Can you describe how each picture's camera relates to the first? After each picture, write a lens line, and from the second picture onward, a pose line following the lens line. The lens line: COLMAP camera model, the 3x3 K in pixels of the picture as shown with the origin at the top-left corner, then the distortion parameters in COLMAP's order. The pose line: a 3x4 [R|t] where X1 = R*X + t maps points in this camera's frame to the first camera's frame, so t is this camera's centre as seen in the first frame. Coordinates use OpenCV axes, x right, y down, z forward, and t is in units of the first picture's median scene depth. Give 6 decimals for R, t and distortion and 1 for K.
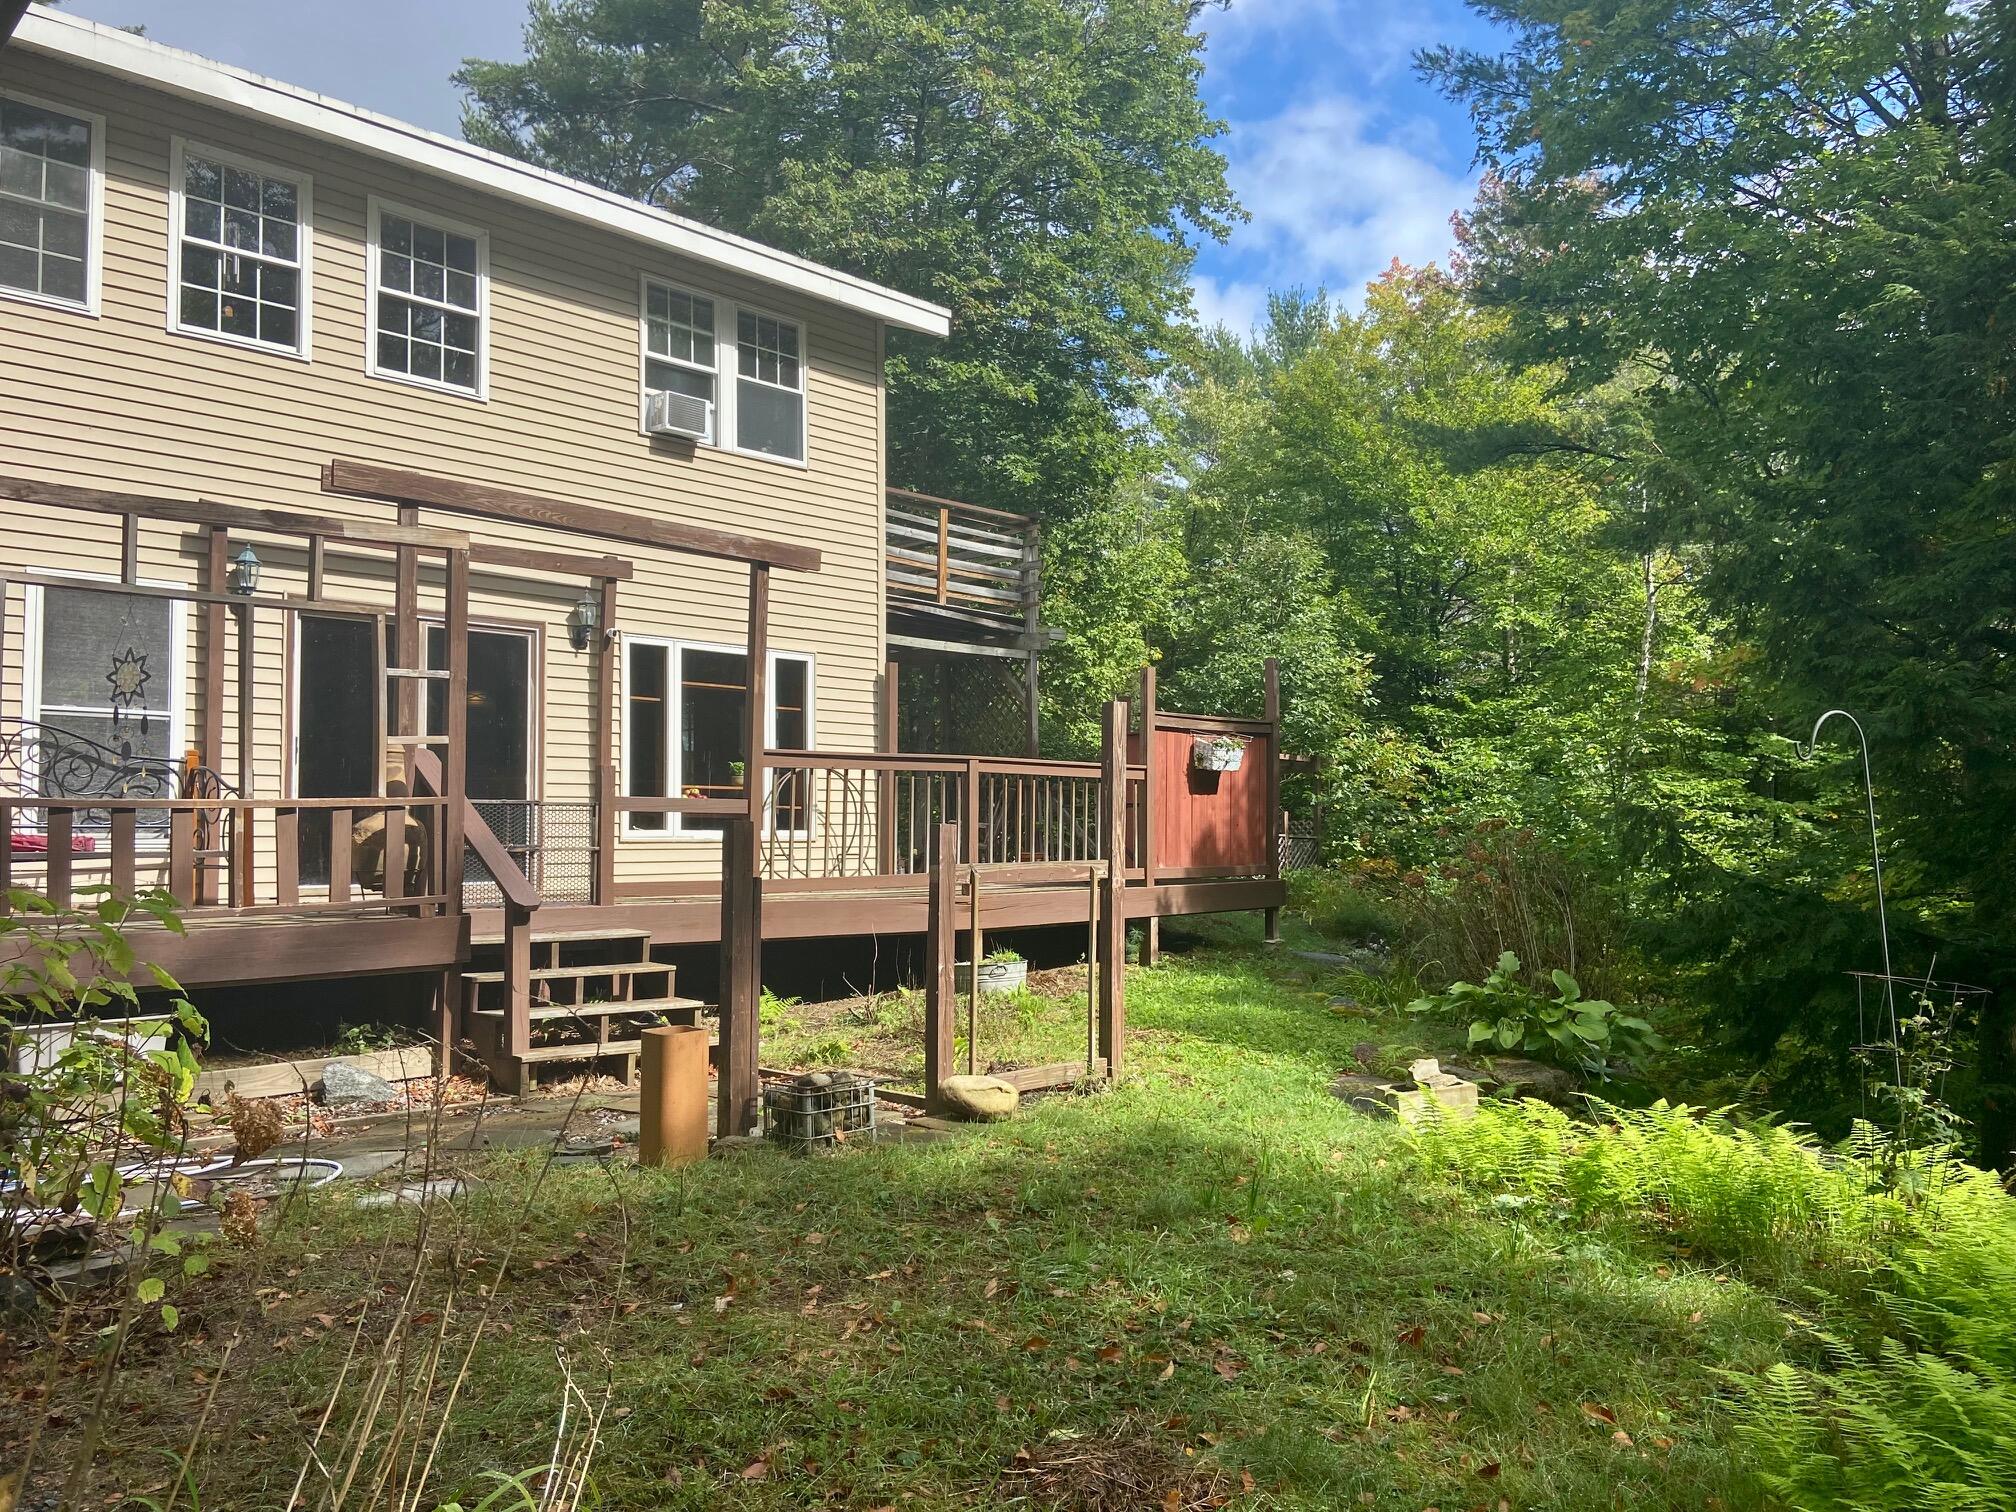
lens RADIAL K [[1512.7, 0, 980.5], [0, 1512.7, 751.6], [0, 0, 1]] dist [0.130300, -0.168062]
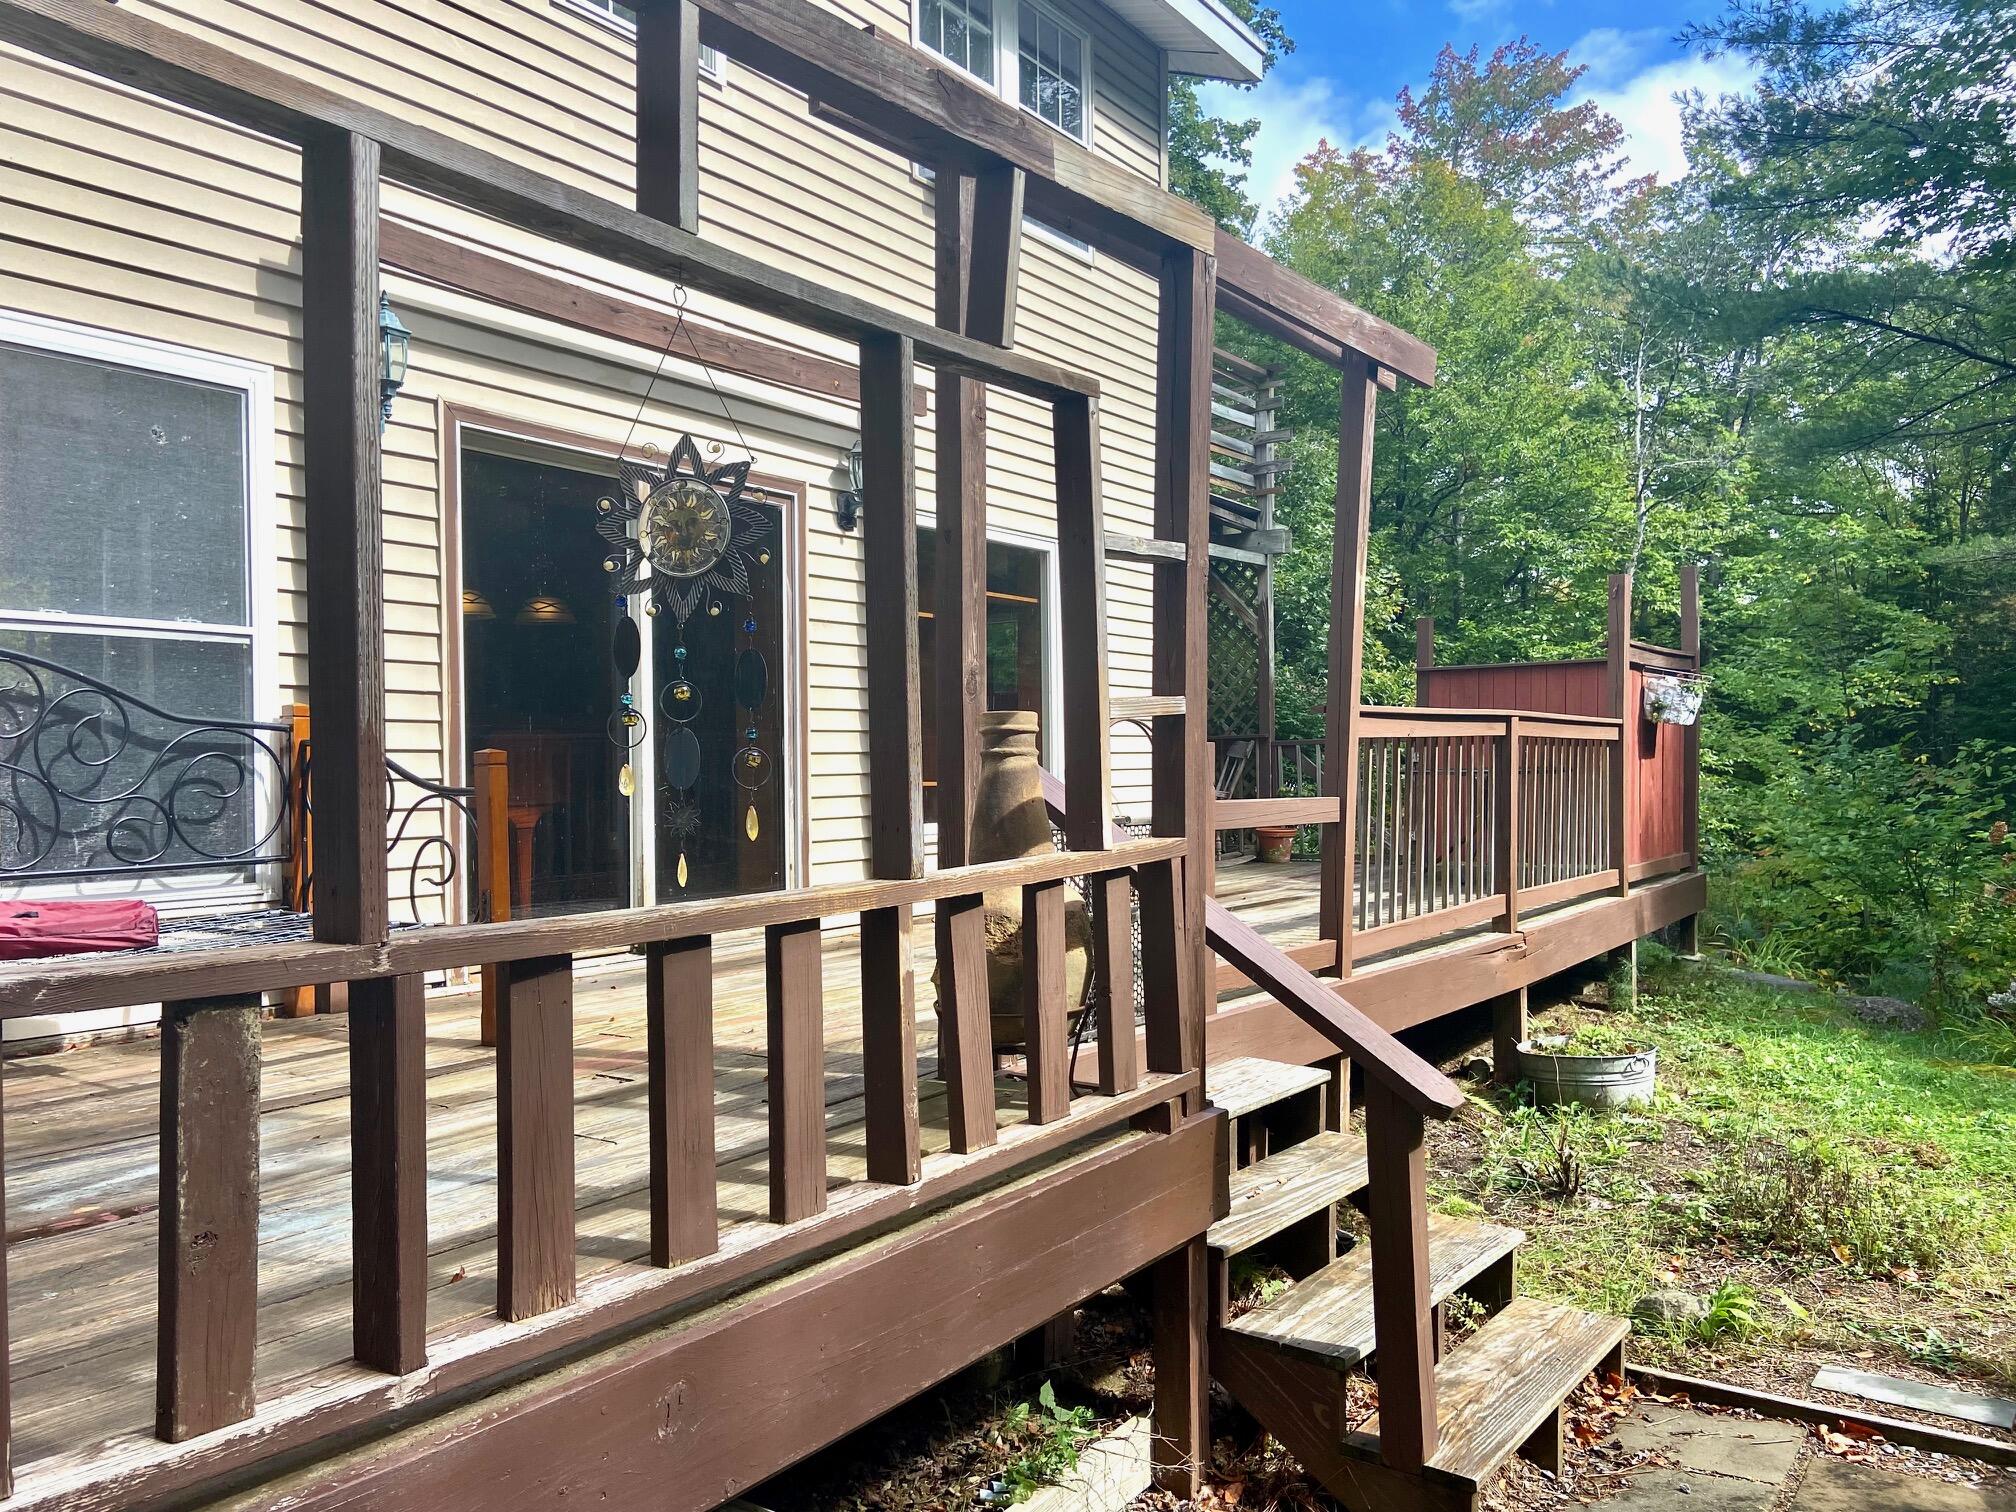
lens RADIAL K [[1512.7, 0, 980.5], [0, 1512.7, 751.6], [0, 0, 1]] dist [0.130300, -0.168062]
pose [[0.984301, -0.002562, 0.176482, -0.323254], [-0.006657, 0.998644, 0.051625, -0.011007], [-0.176375, -0.051989, 0.982949, 0.400915]]
